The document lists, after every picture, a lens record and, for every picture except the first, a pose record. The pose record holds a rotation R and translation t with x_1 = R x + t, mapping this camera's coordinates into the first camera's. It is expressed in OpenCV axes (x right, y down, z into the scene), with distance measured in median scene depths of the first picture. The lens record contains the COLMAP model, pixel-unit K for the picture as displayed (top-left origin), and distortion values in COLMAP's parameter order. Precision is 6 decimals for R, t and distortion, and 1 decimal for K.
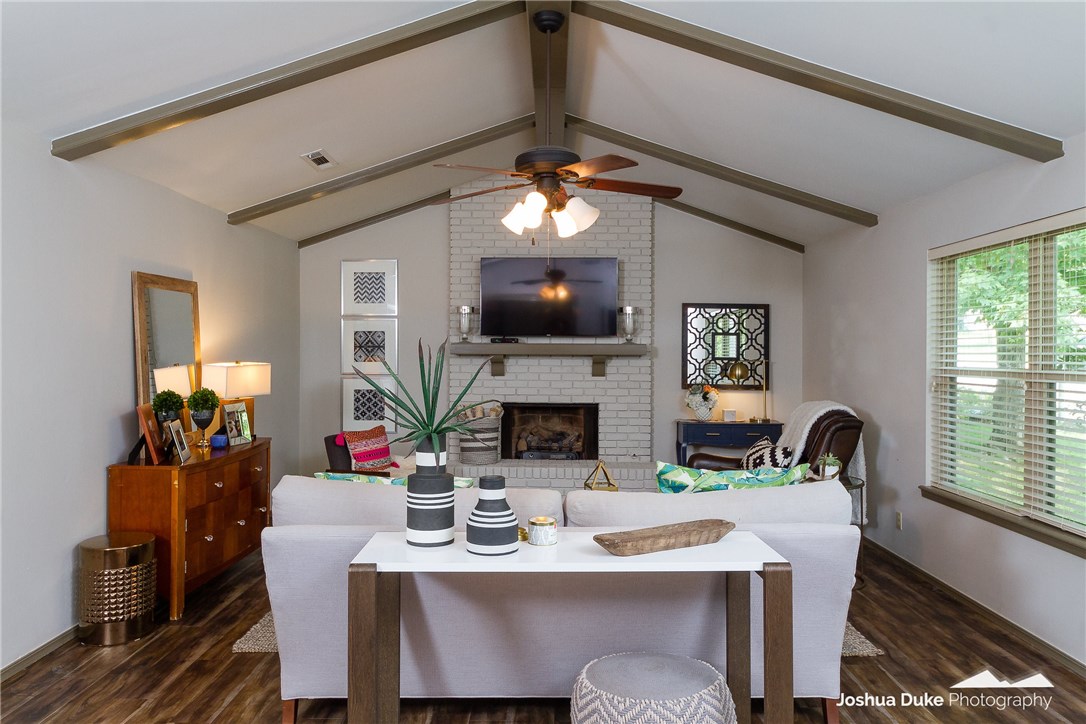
lens RADIAL K [[769.7, 0, 543.2], [0, 769.7, 356.1], [0, 0, 1]] dist [0.002761, -0.001326]
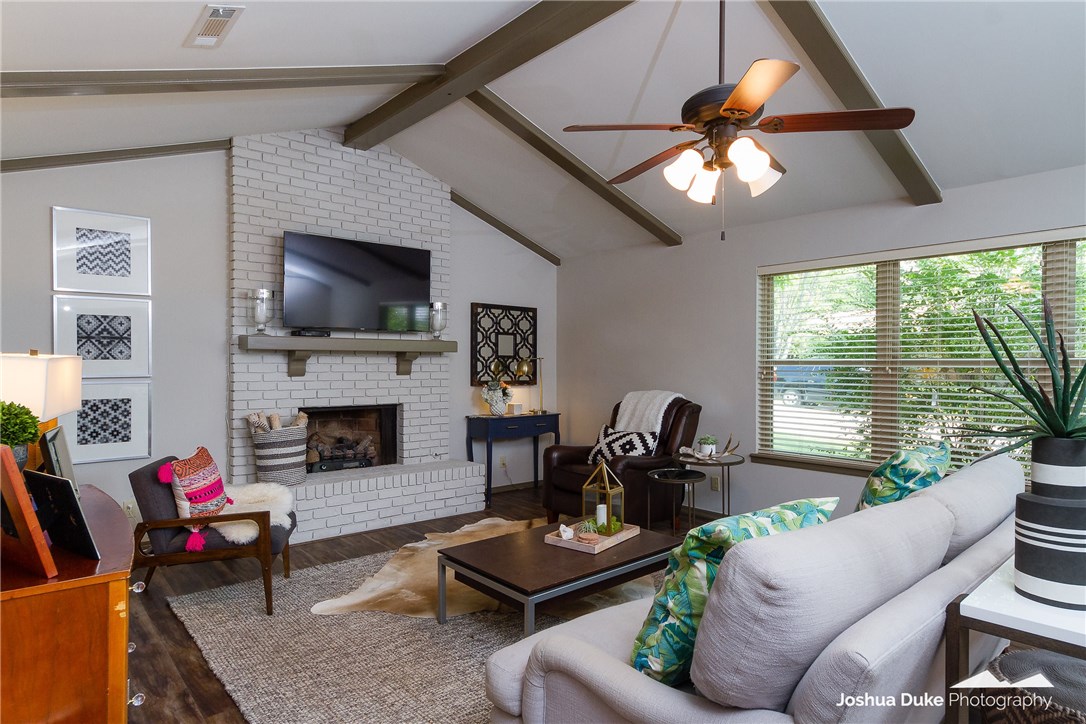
lens RADIAL K [[619.6, 0, 544.4], [0, 619.6, 367.0], [0, 0, 1]] dist [-0.005346, 0.000838]
pose [[0.746469, -0.007755, 0.665375, -0.301509], [0.003885, 0.999966, 0.007296, 0.011690], [-0.665409, -0.002861, 0.746474, 0.317889]]
